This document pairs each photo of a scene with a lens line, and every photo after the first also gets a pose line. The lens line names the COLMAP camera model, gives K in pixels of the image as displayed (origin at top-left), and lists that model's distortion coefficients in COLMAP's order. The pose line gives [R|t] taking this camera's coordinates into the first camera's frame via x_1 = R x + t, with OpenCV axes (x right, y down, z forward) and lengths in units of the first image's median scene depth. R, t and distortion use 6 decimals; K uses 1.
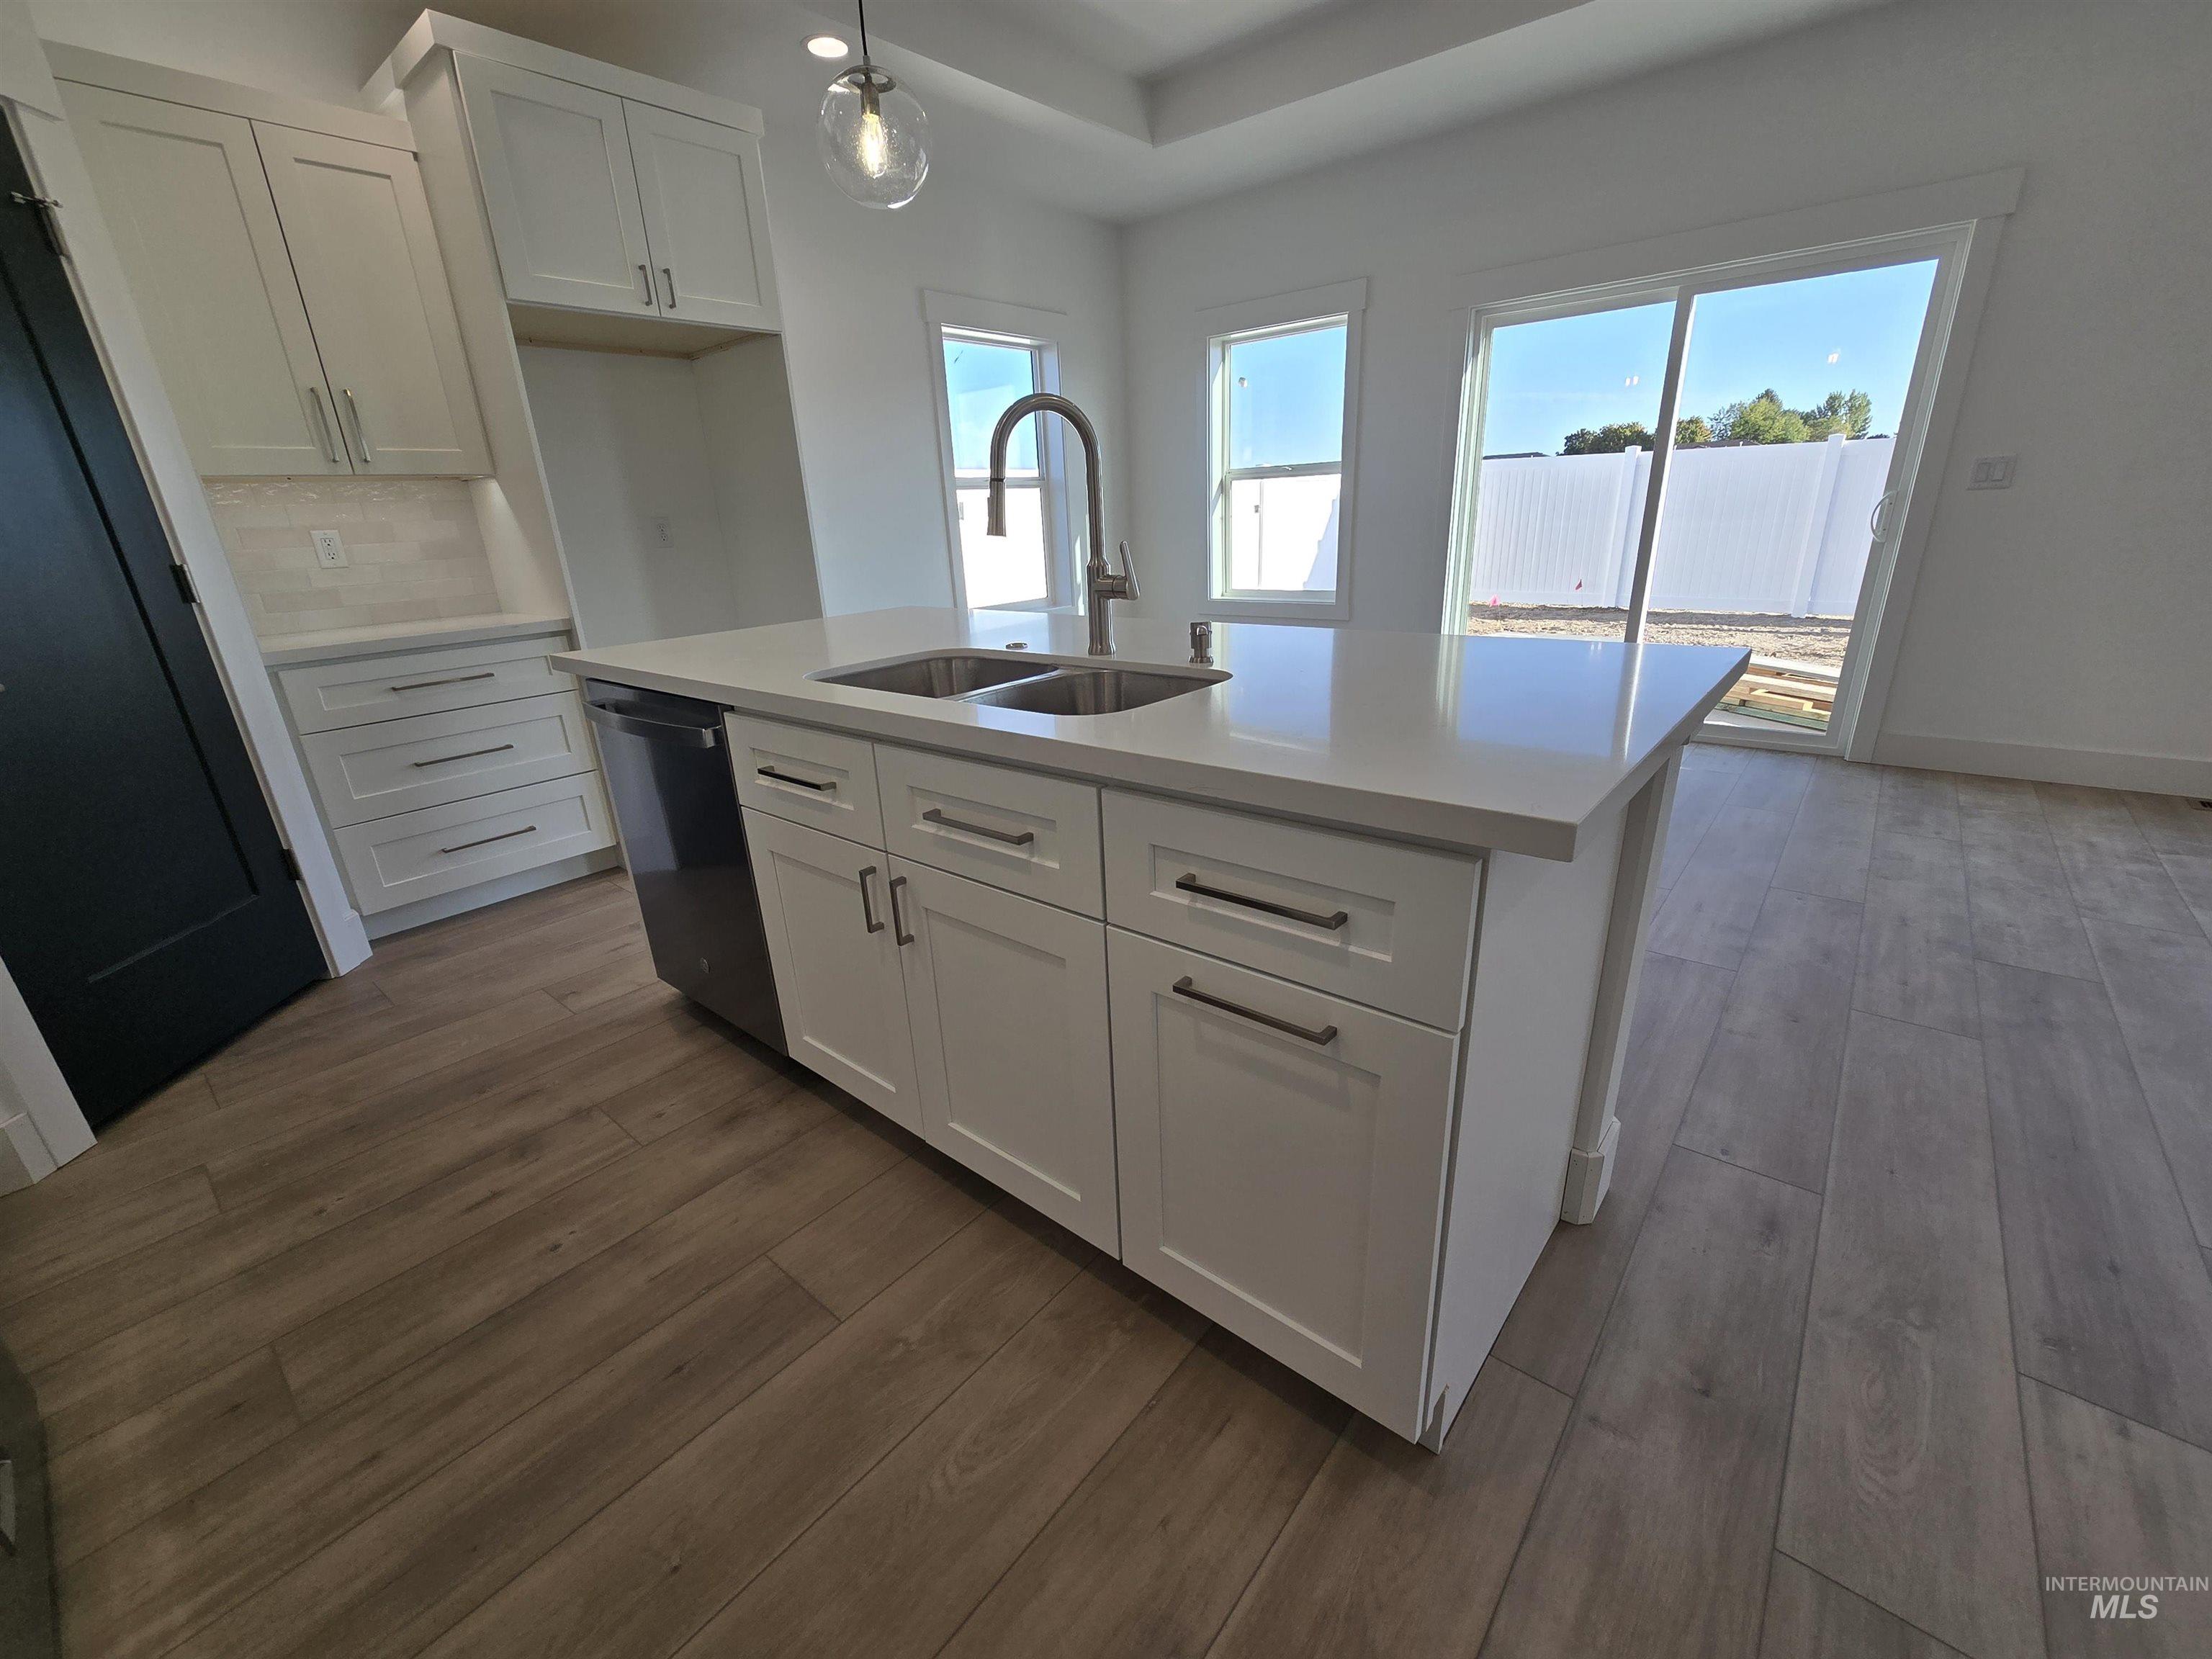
lens RADIAL K [[906.6, 0, 1100.7], [0, 906.6, 839.7], [0, 0, 1]] dist [-0.002086, 0.000185]
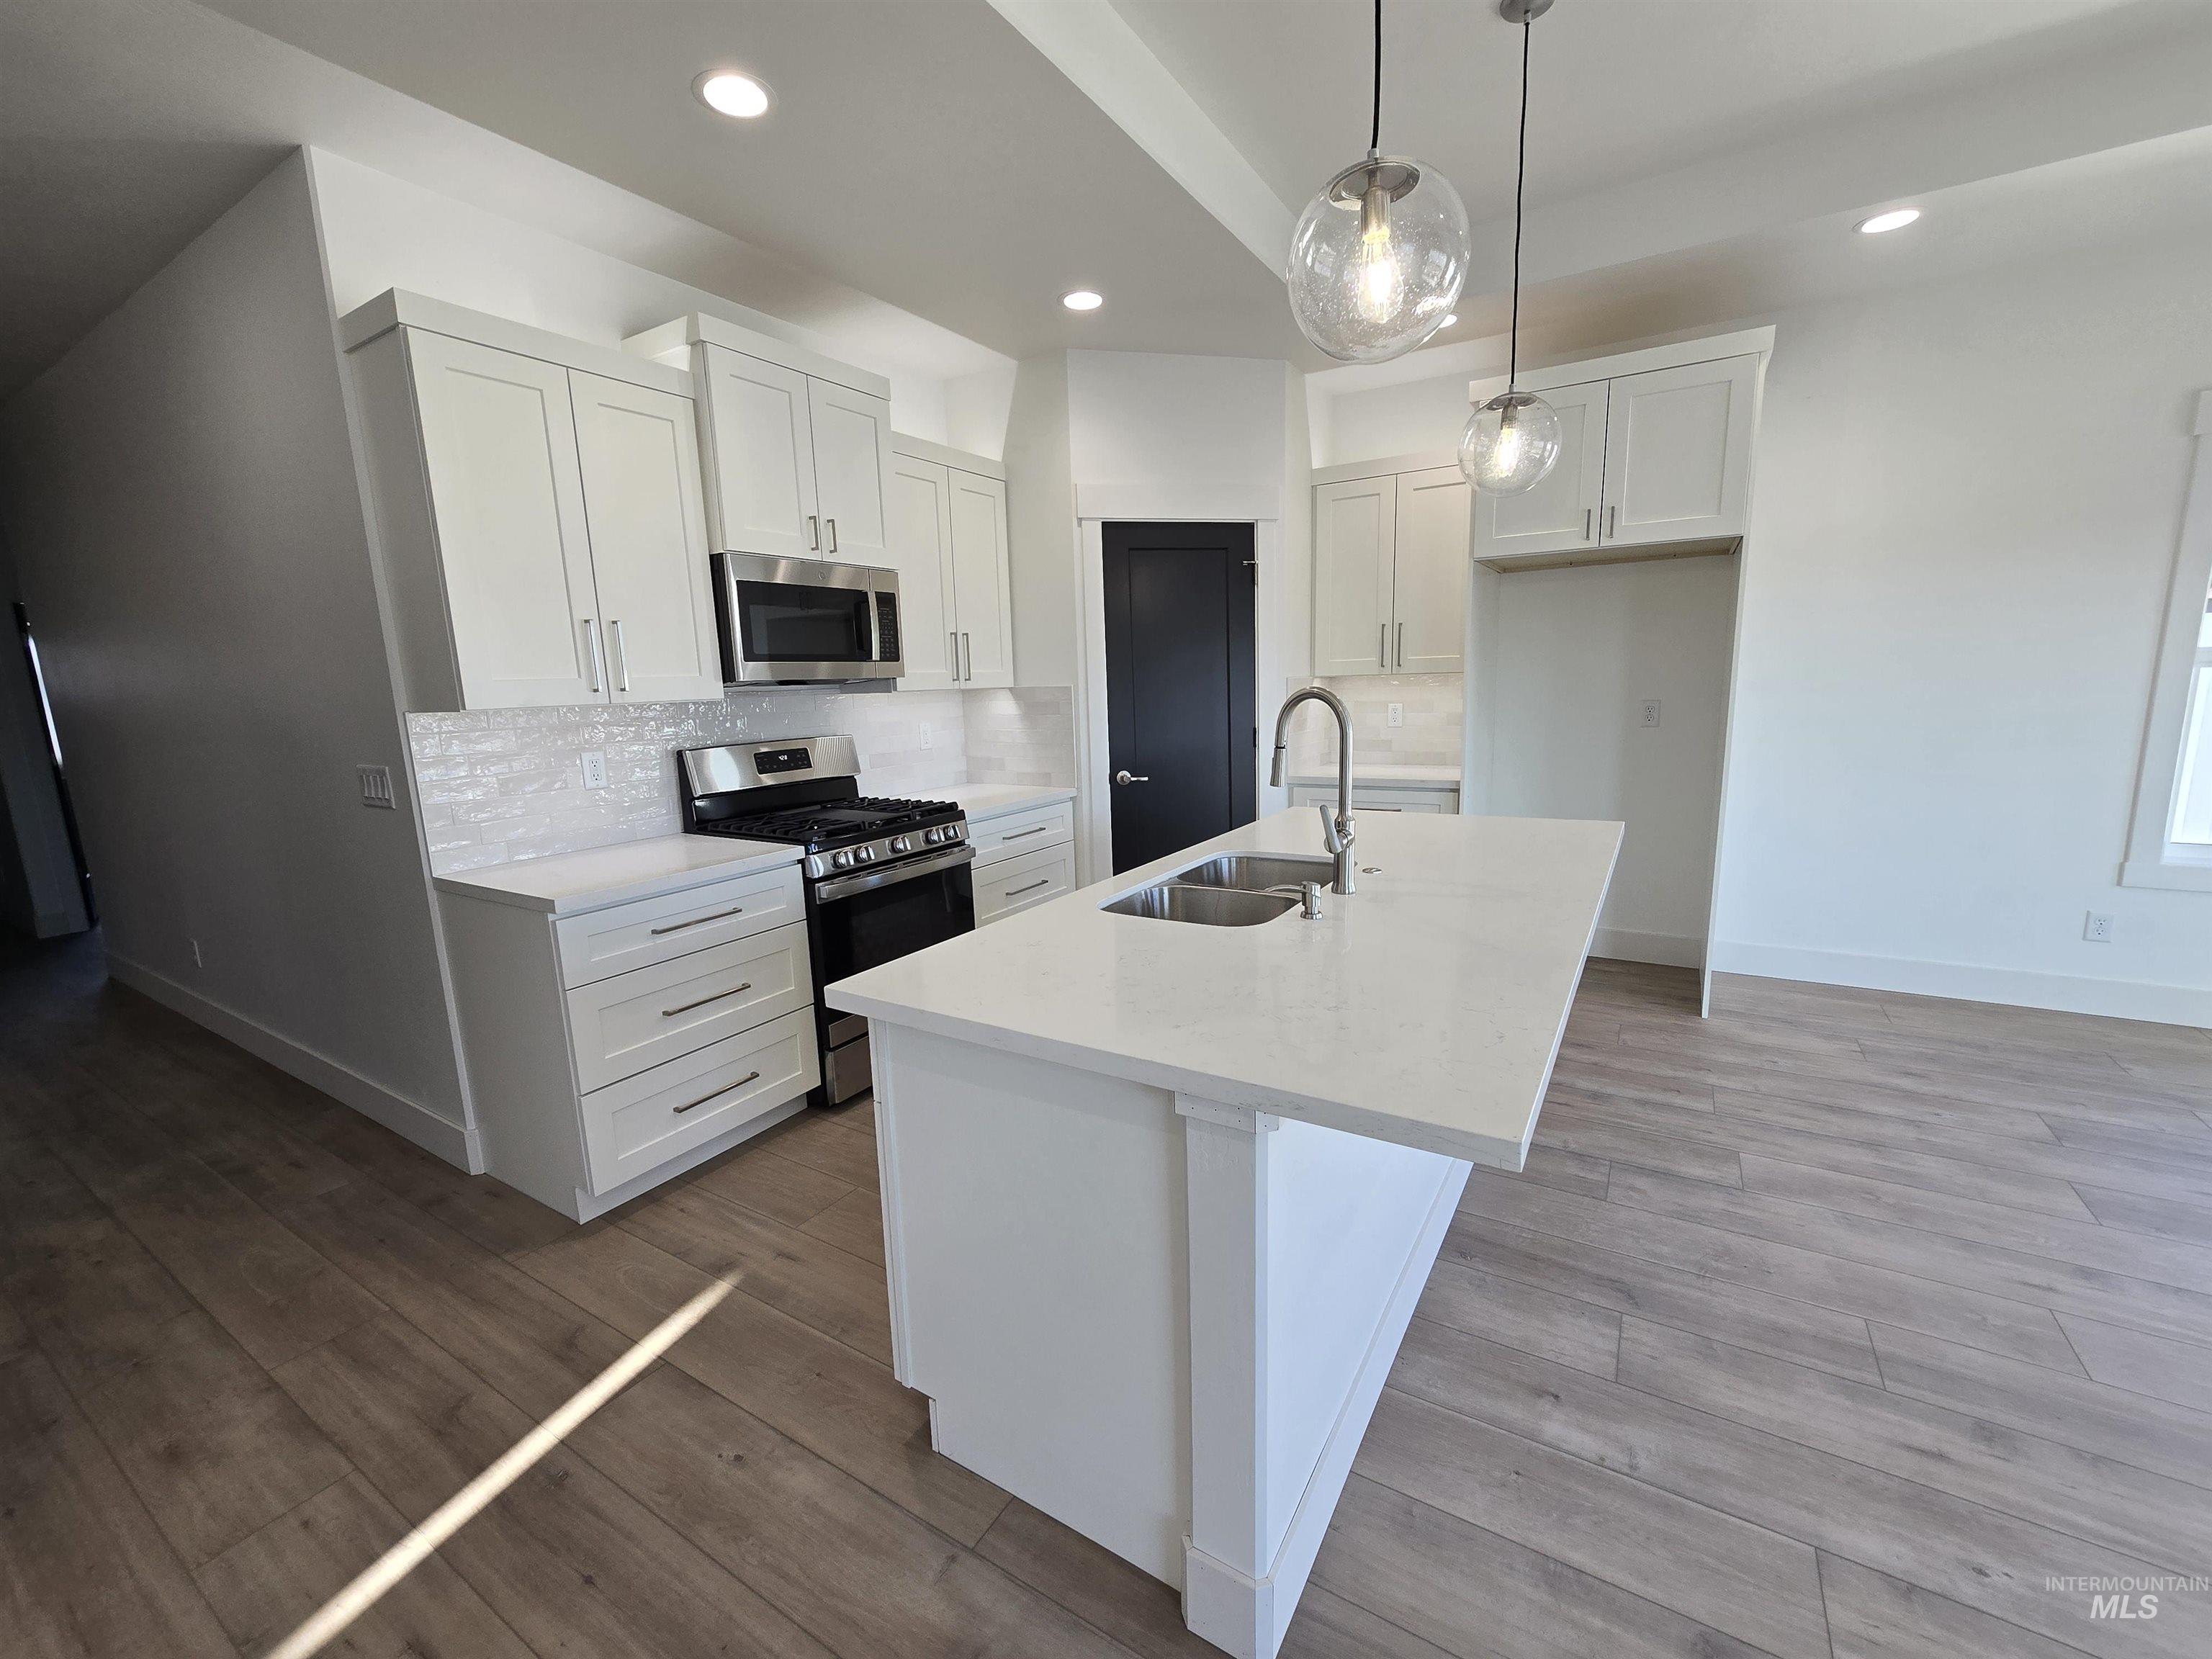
lens RADIAL K [[906.6, 0, 1100.7], [0, 906.6, 839.7], [0, 0, 1]] dist [-0.002086, 0.000185]
pose [[0.145603, 0.213408, -0.966052, 1.185168], [-0.314545, 0.935778, 0.159312, -0.398839], [0.938009, 0.280670, 0.203378, 0.513377]]
